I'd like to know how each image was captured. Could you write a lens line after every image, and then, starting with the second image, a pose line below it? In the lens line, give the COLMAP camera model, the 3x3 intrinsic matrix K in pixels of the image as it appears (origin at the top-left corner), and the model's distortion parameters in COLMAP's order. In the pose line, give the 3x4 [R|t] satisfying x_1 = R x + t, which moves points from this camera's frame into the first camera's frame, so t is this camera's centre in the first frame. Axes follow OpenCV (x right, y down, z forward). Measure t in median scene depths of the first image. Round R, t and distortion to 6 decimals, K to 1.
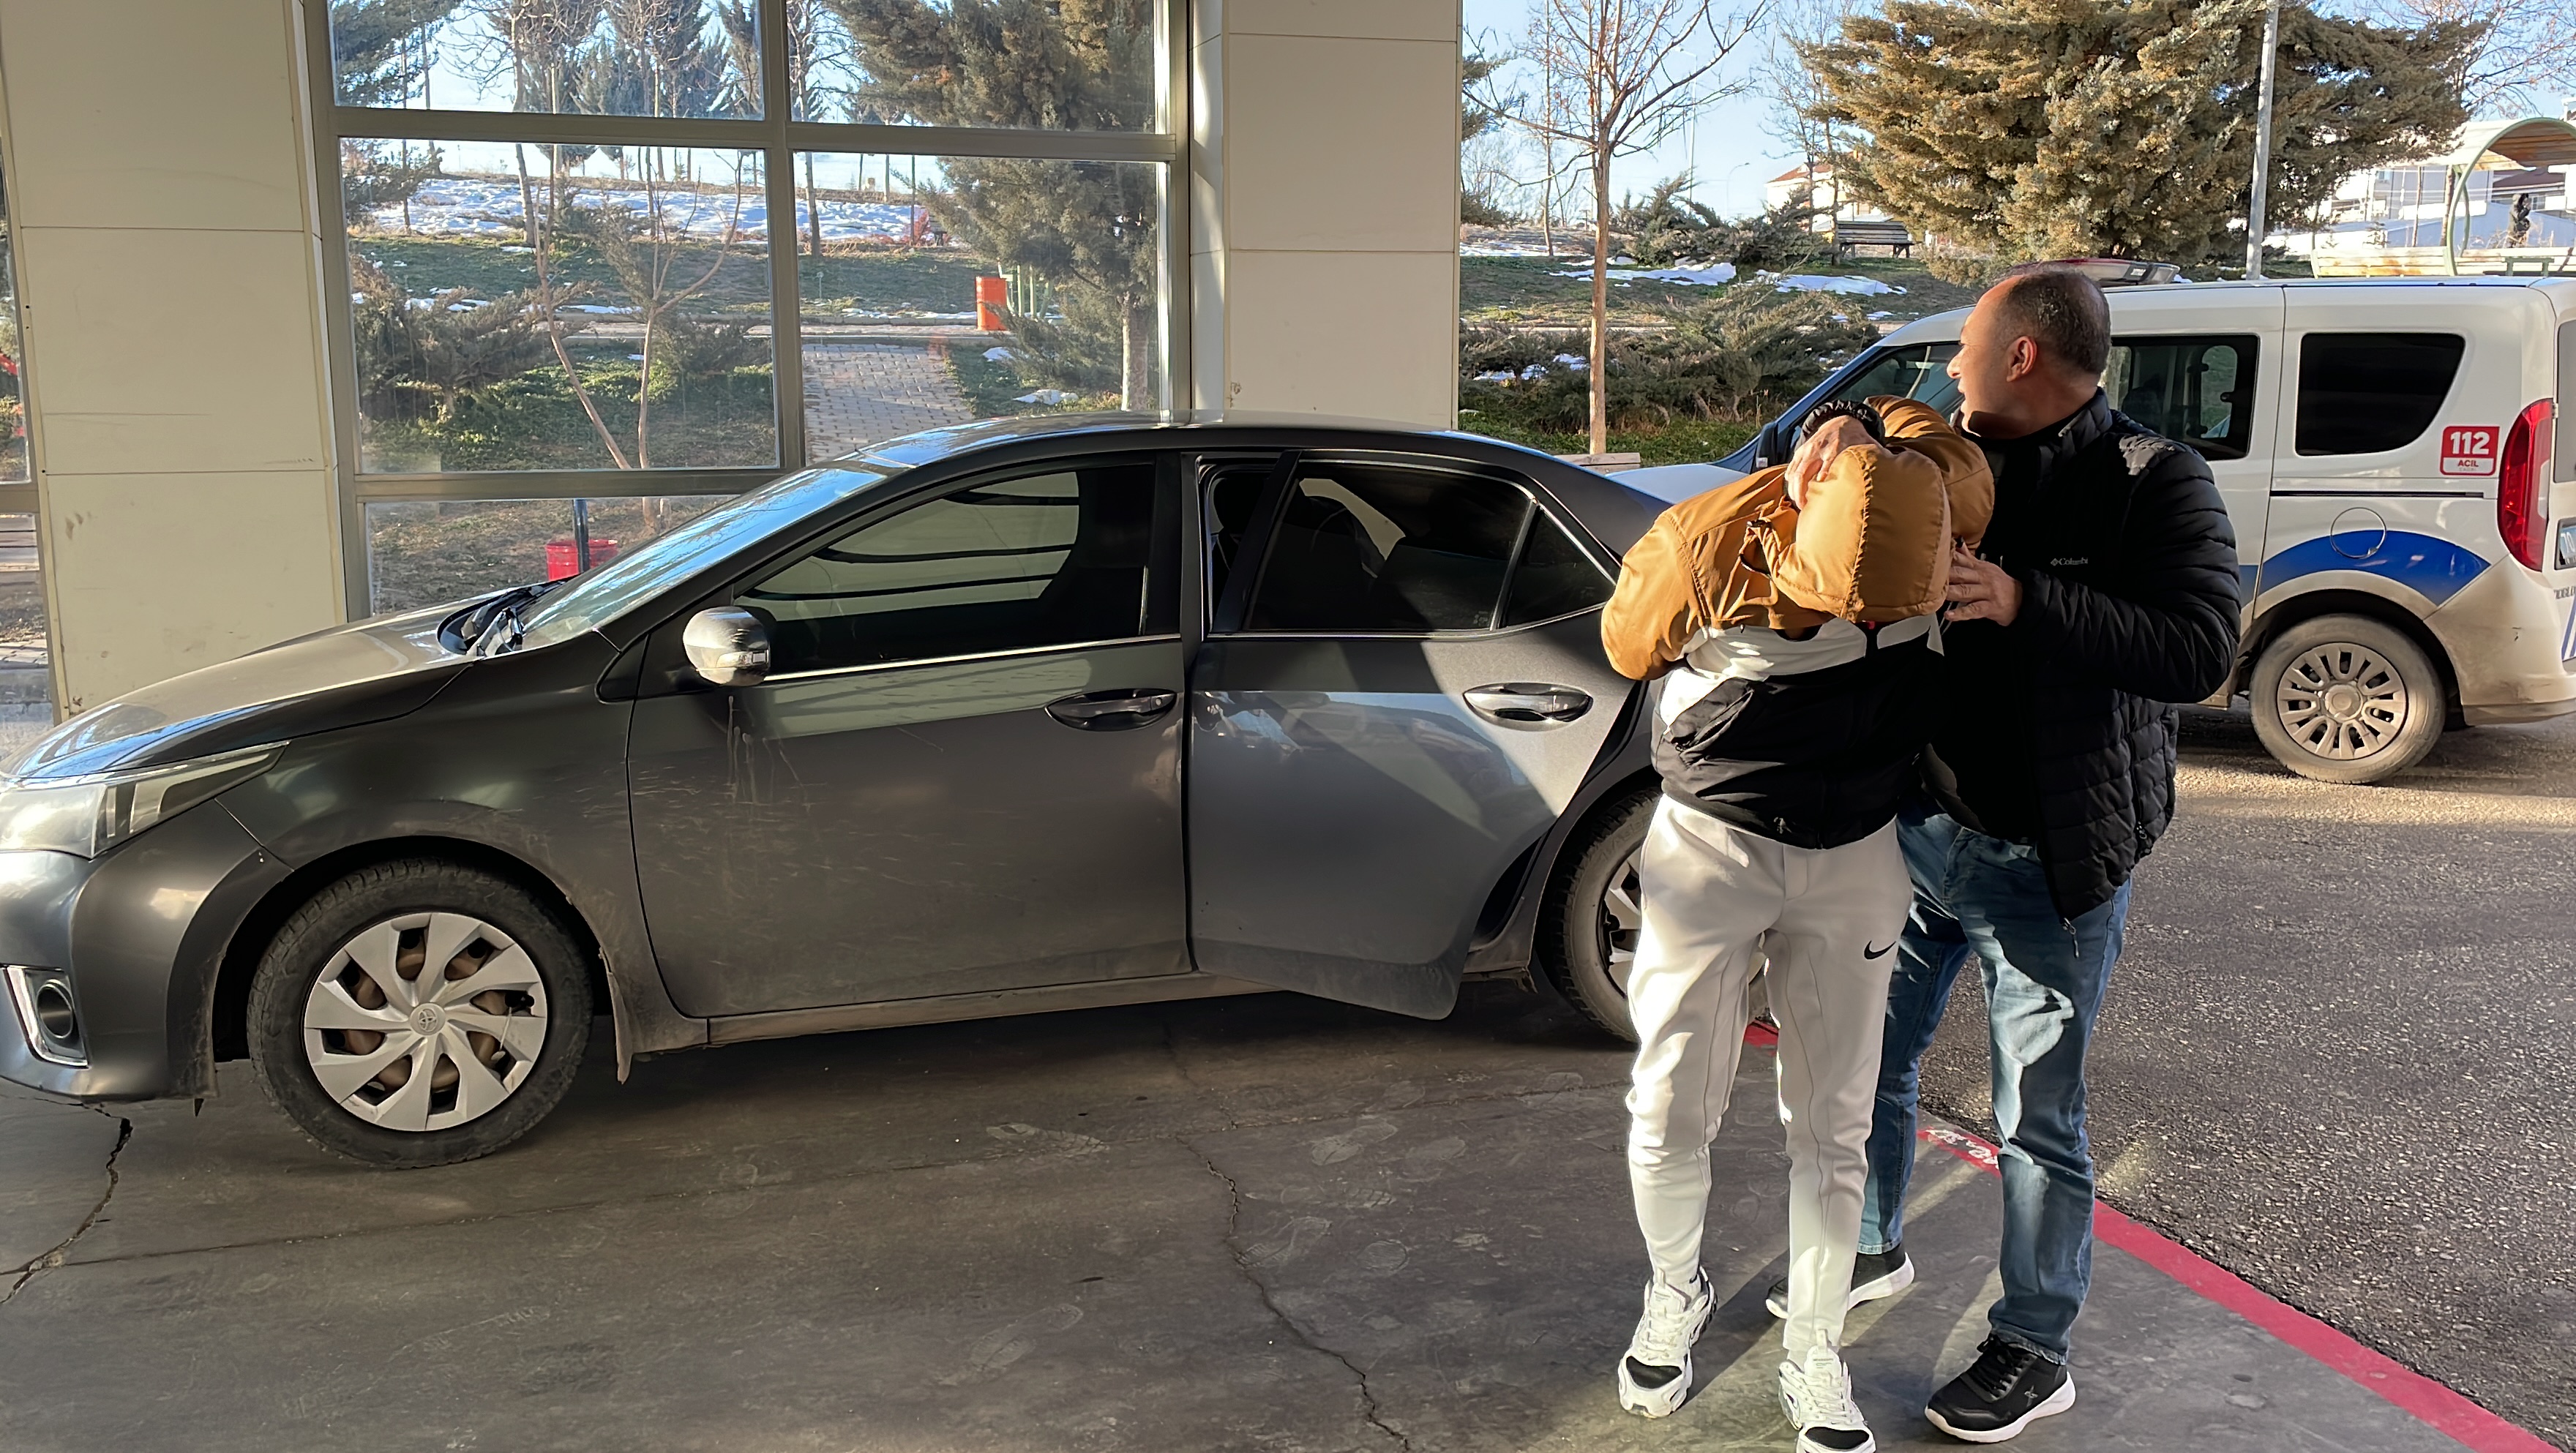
lens RADIAL K [[2228.0, 0, 1315.0], [0, 2228.0, 725.0], [0, 0, 1]] dist [0.109610, -0.170242]
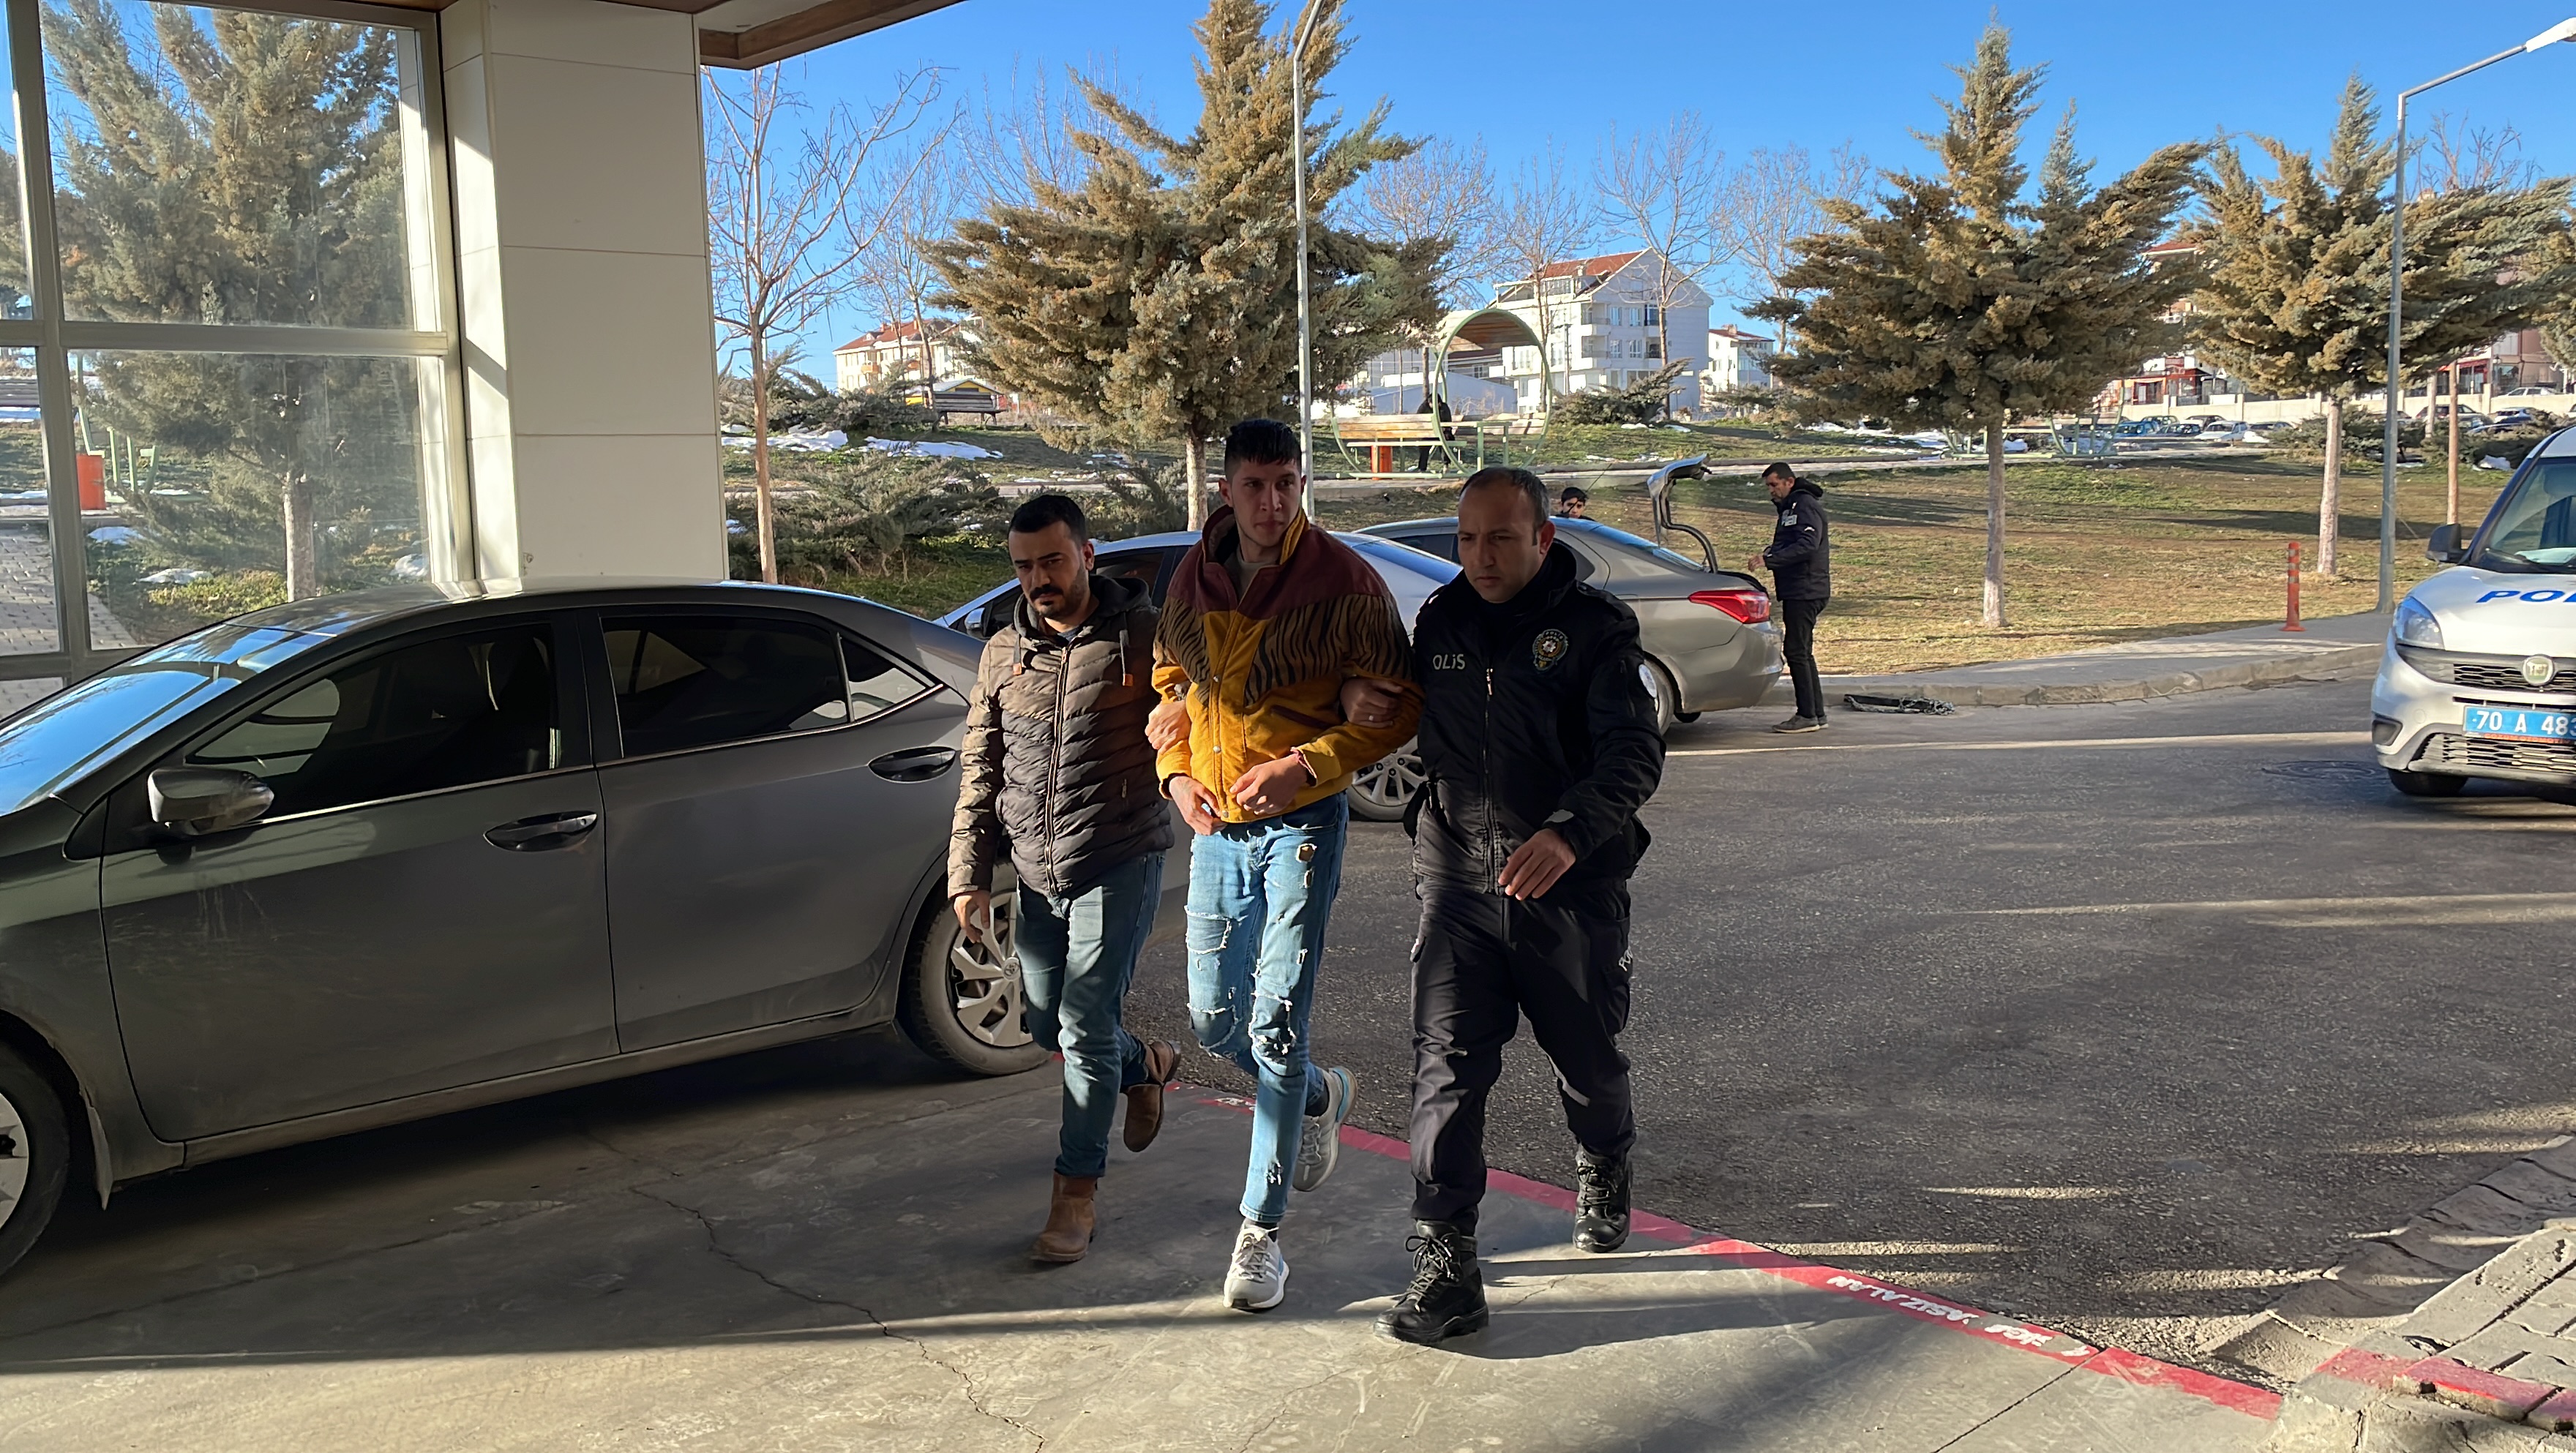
lens RADIAL K [[2356.3, 0, 1292.1], [0, 2356.3, 793.8], [0, 0, 1]] dist [0.091674, -0.145396]
pose [[0.913821, -0.075996, 0.398942, -0.108769], [0.093837, 0.995265, -0.025351, 0.019833], [-0.395127, 0.060602, 0.916626, -0.142845]]
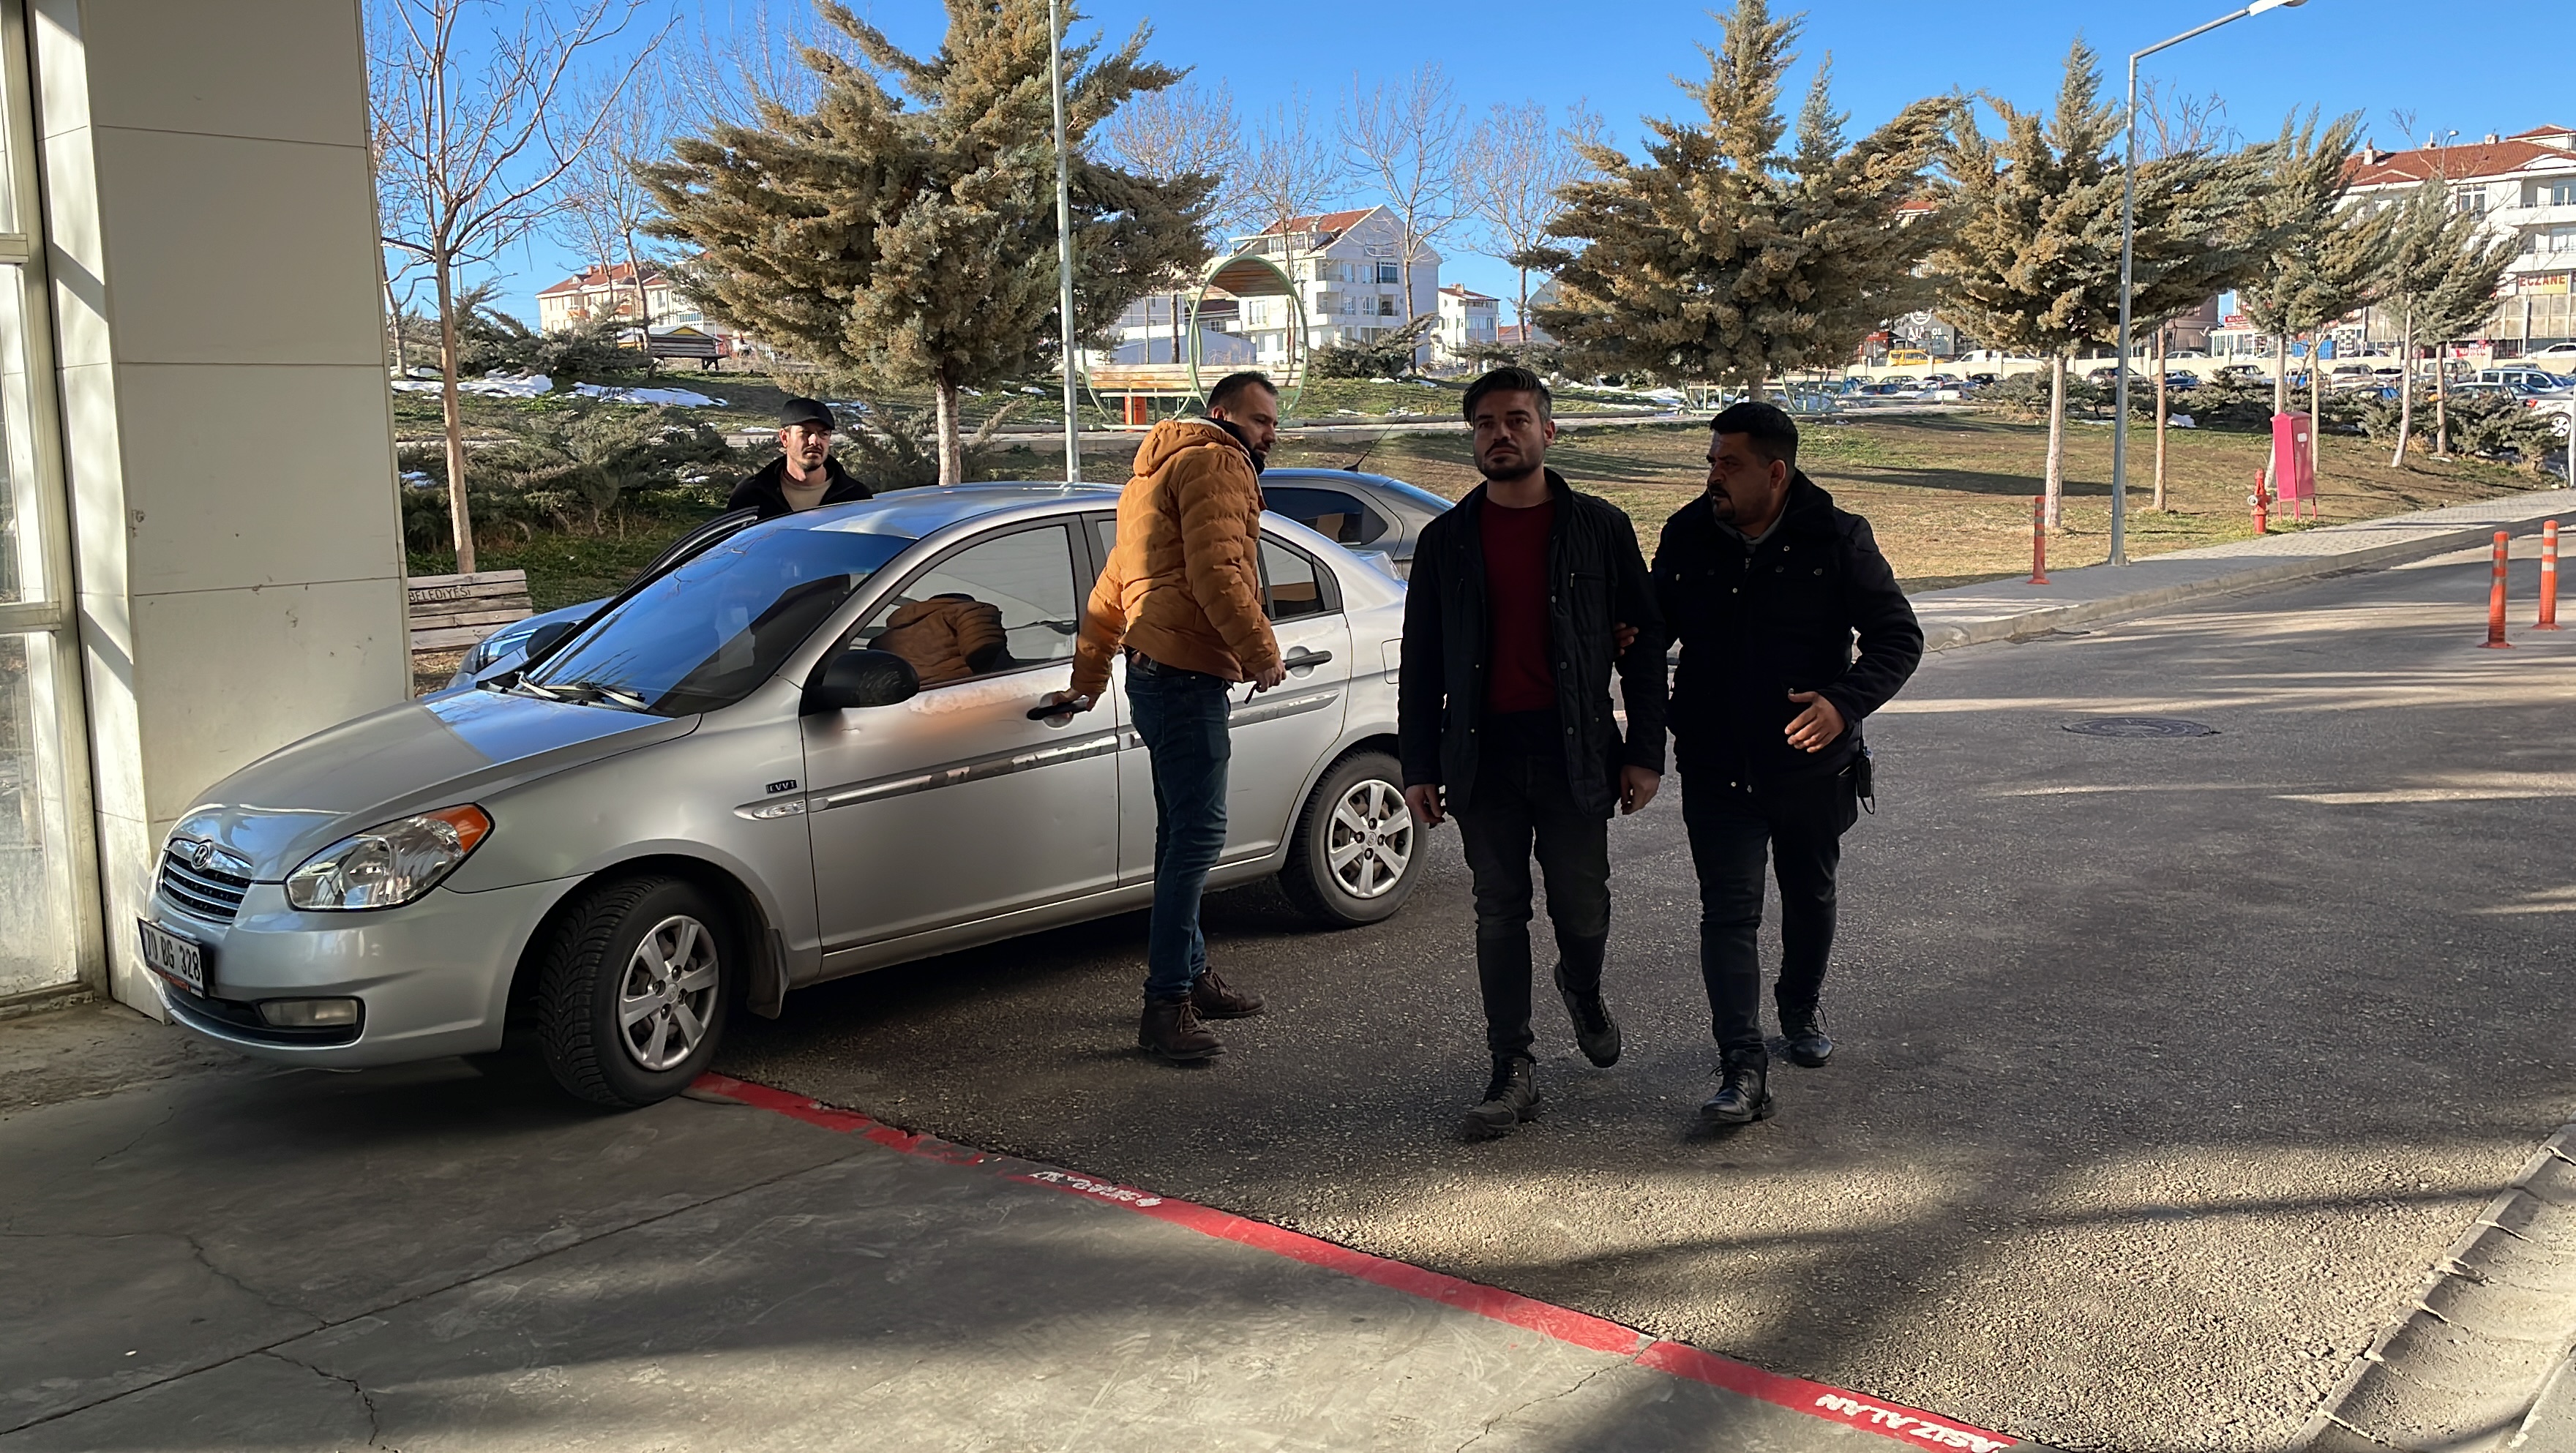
lens RADIAL K [[2228.0, 0, 1315.0], [0, 2228.0, 725.0], [0, 0, 1]] dist [0.109610, -0.170242]
pose [[0.849124, -0.087971, 0.520816, -0.074135], [0.112687, 0.993503, -0.015909, -0.000980], [-0.516033, 0.072198, 0.853521, -0.002155]]
